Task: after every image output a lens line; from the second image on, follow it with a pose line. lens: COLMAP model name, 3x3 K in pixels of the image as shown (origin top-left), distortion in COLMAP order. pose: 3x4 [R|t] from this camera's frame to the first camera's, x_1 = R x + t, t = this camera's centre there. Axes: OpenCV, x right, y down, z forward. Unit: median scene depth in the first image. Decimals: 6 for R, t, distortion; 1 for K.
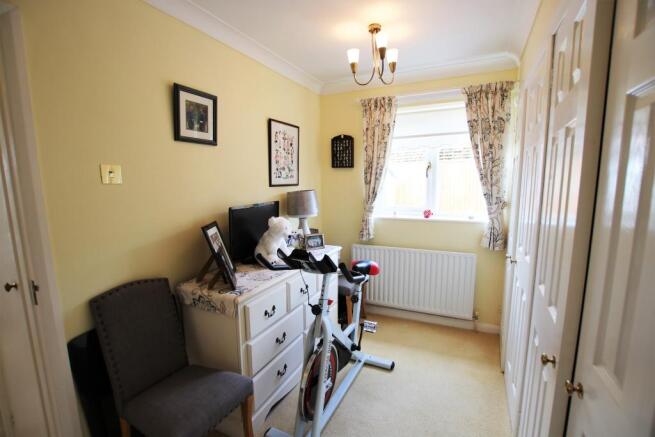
lens RADIAL K [[306.8, 0, 334.8], [0, 306.8, 225.5], [0, 0, 1]] dist [-0.025161, 0.000318]
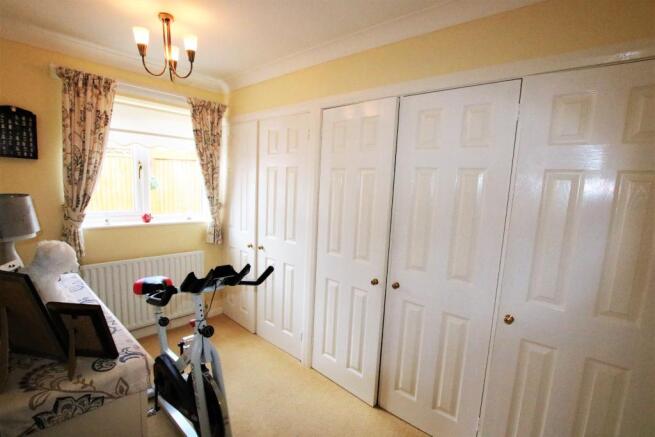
lens RADIAL K [[306.8, 0, 334.8], [0, 306.8, 225.5], [0, 0, 1]] dist [-0.025161, 0.000318]
pose [[0.280933, -0.100560, 0.954445, -0.451408], [0.084959, 0.993197, 0.079636, -0.044391], [-0.955960, 0.058716, 0.287565, 0.208995]]
